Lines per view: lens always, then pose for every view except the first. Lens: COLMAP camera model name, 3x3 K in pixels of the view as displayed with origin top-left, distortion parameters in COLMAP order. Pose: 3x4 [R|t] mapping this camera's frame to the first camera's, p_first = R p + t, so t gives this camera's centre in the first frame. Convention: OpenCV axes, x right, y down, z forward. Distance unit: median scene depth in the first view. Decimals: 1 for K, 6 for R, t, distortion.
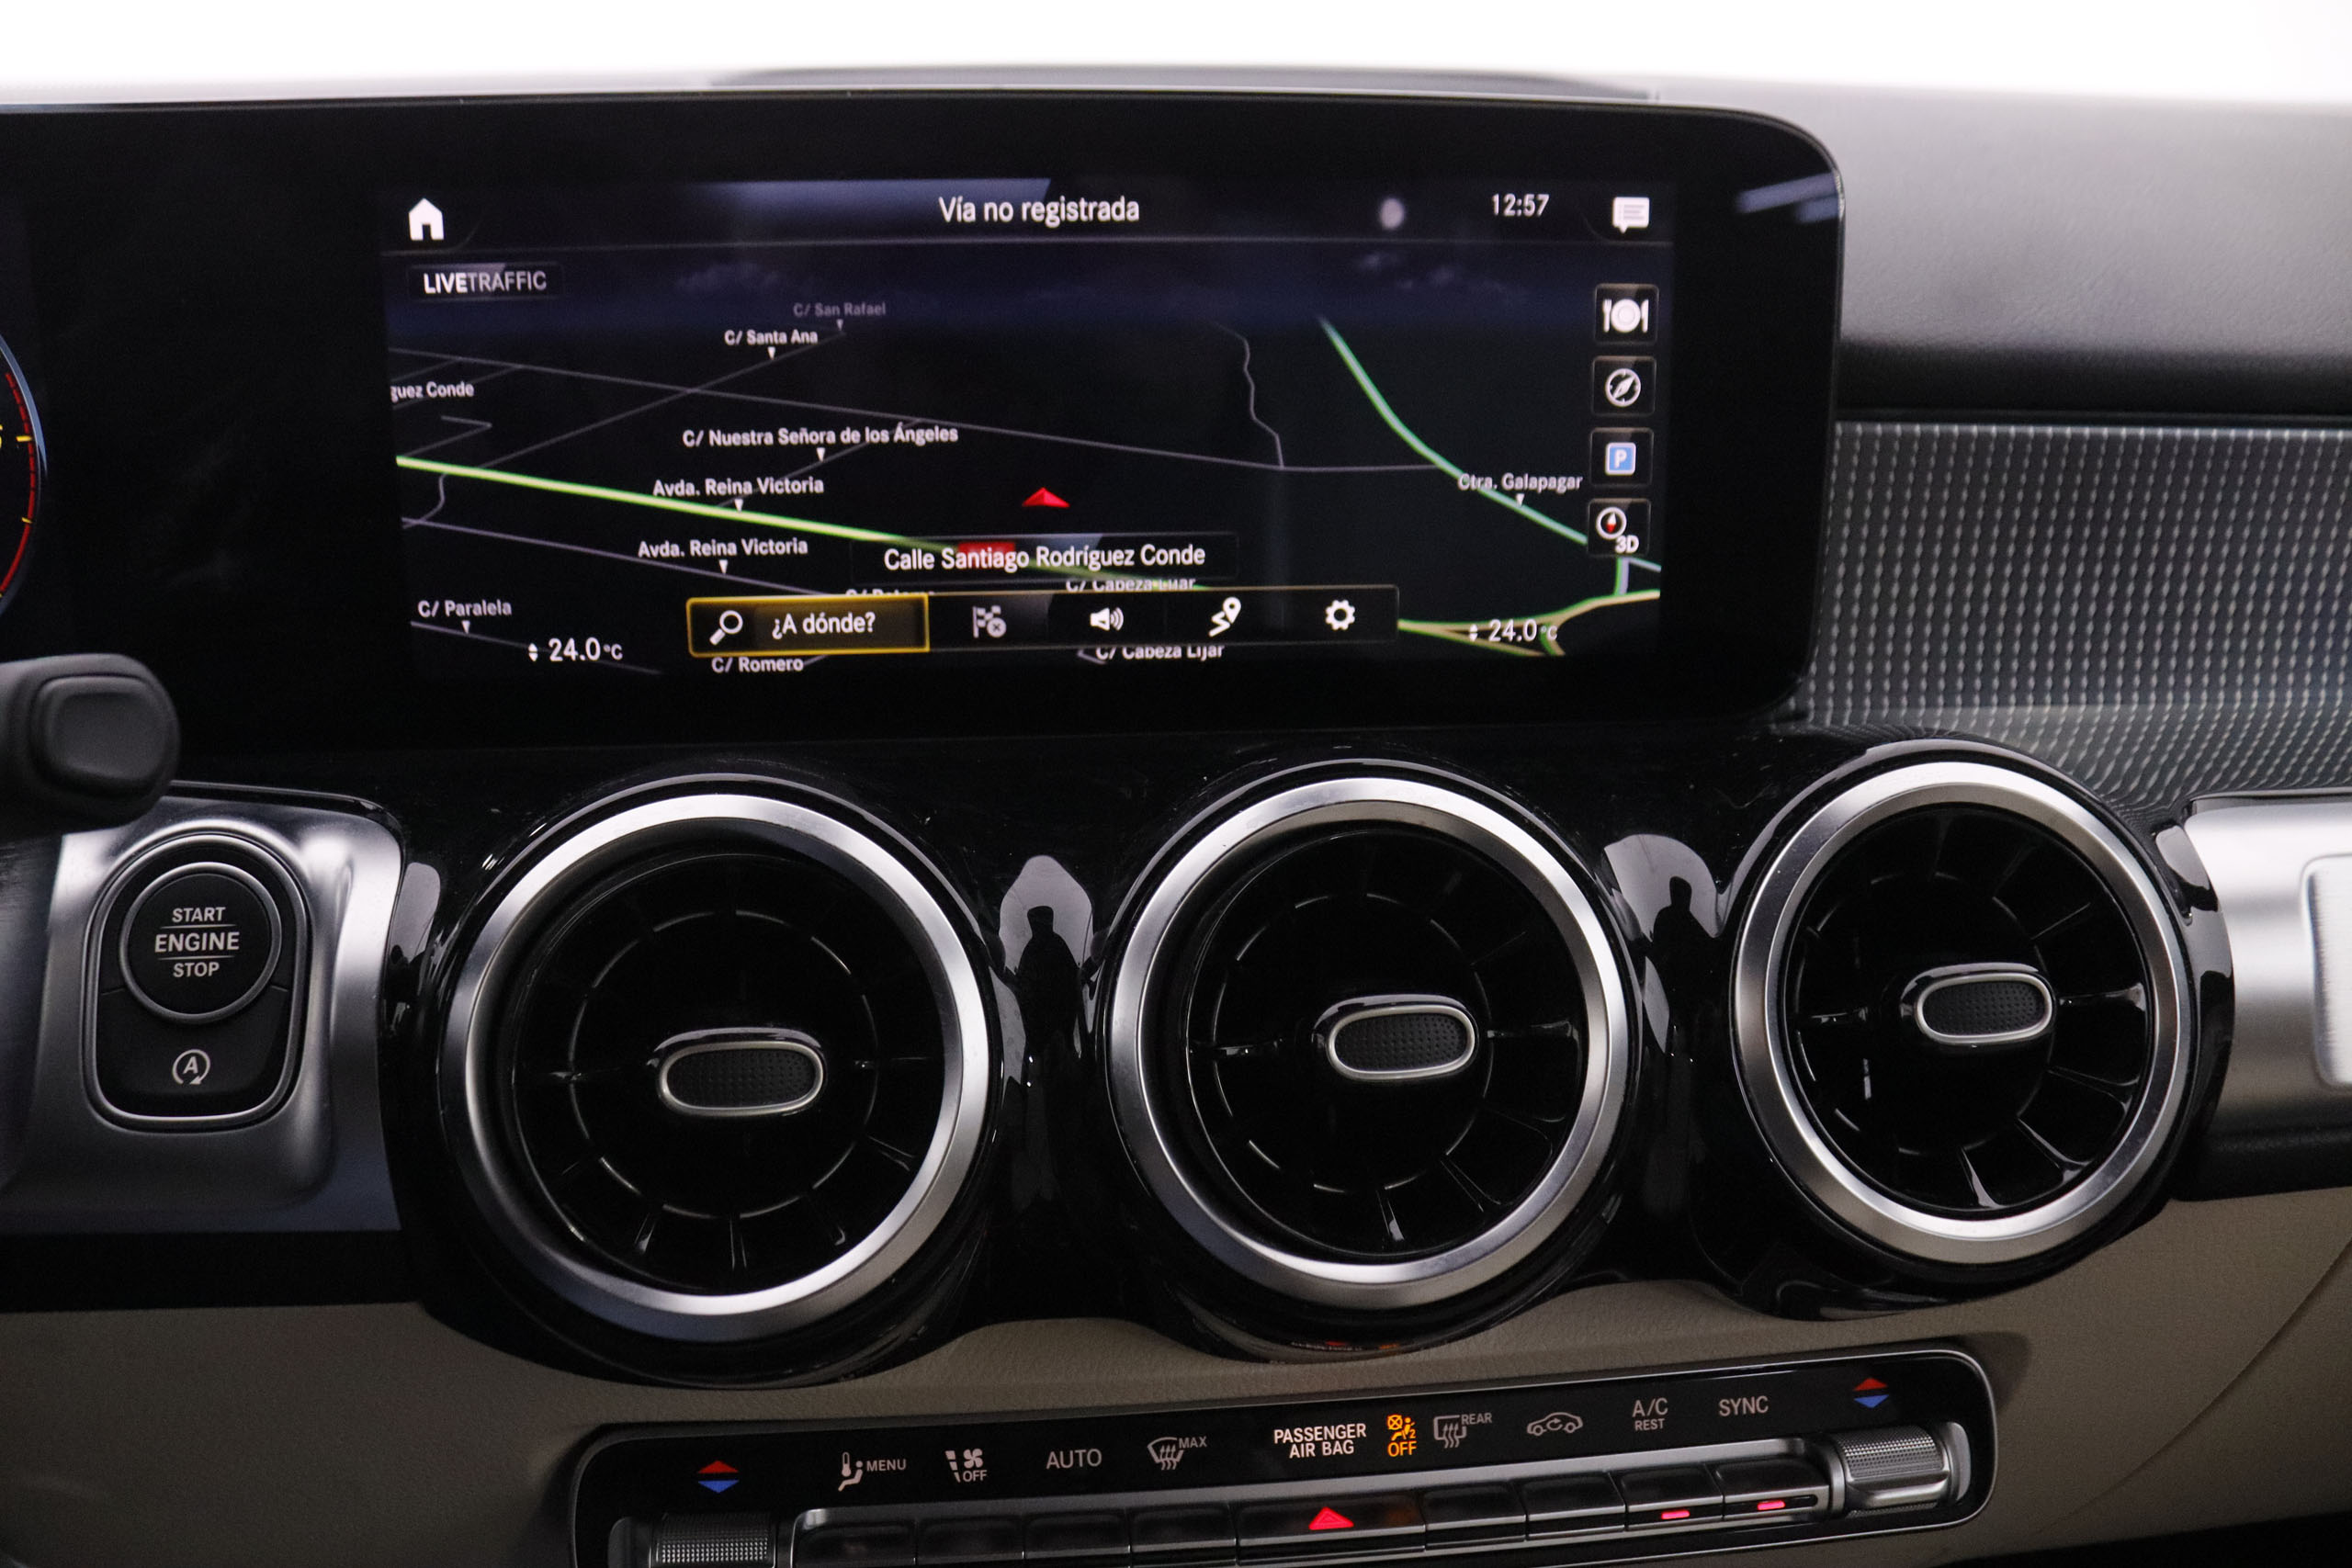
lens RADIAL K [[1935.1, 0, 1165.0], [0, 1935.1, 743.3], [0, 0, 1]] dist [-0.161562, 0.117098]
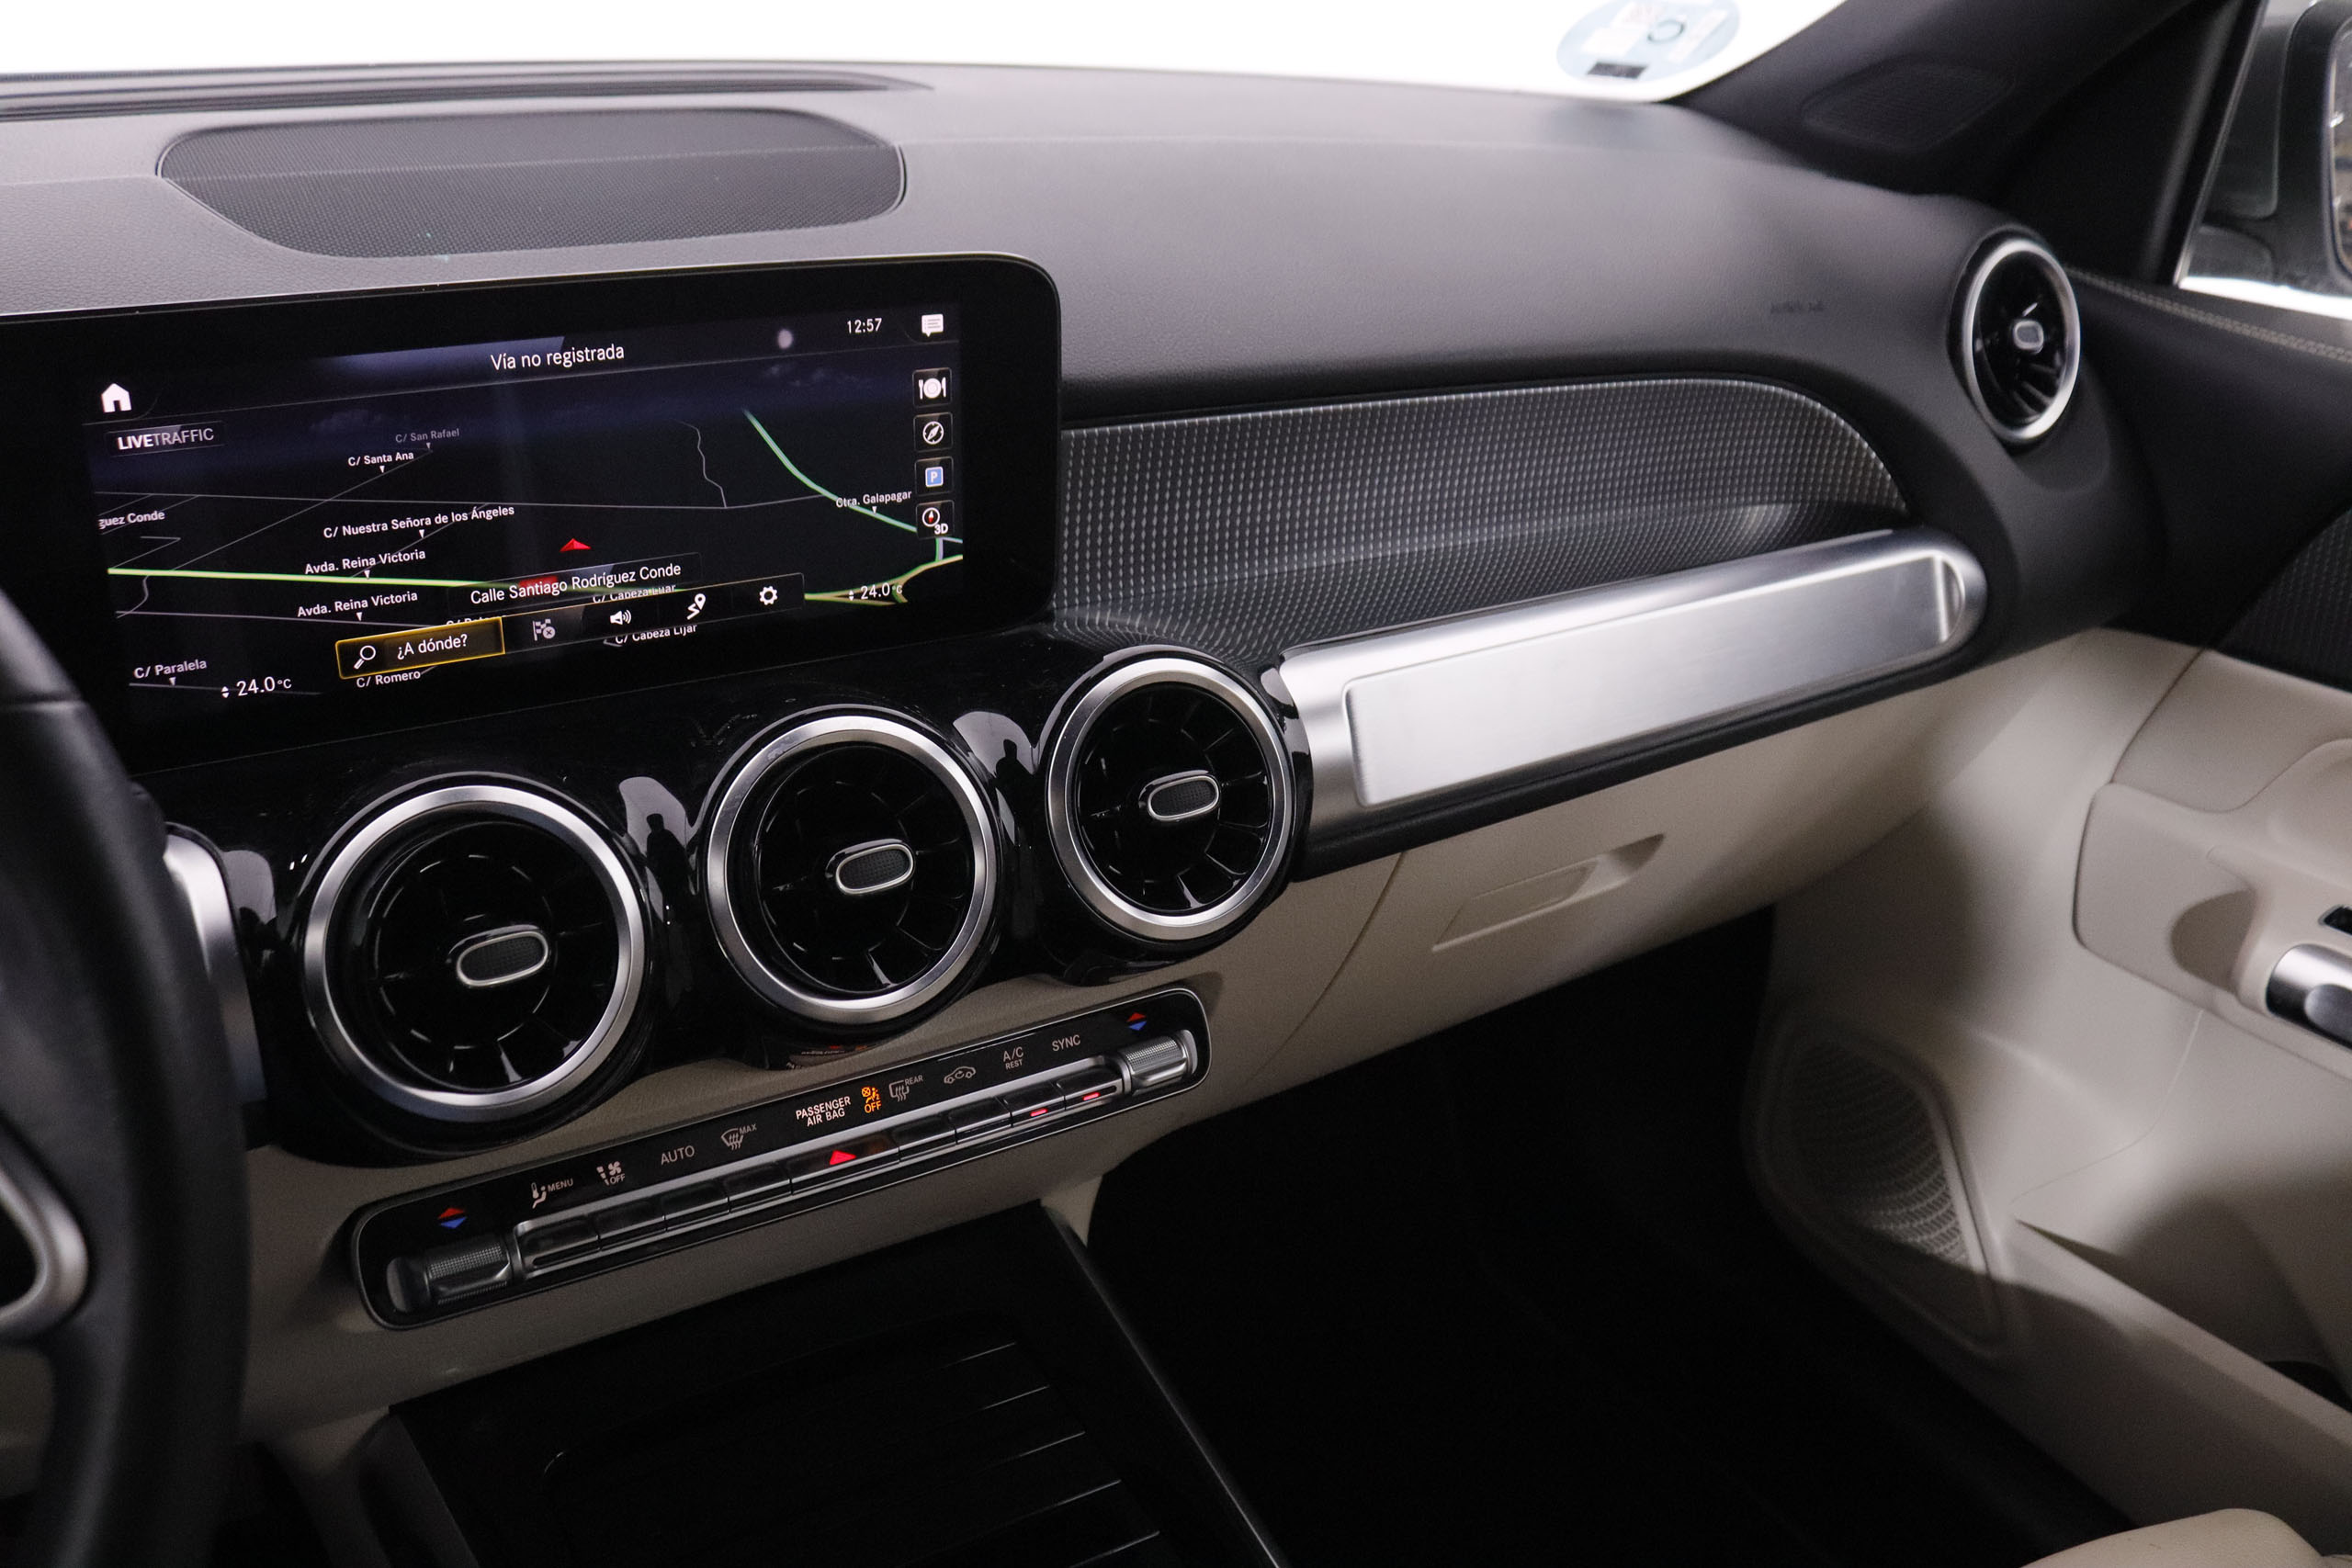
lens RADIAL K [[1935.1, 0, 1193.2], [0, 1935.1, 749.3], [0, 0, 1]] dist [-0.161562, 0.117098]
pose [[0.894286, -0.142276, 0.424277, -0.290302], [0.078208, 0.983211, 0.164861, -0.181948], [-0.440610, -0.114251, 0.890399, -0.560992]]
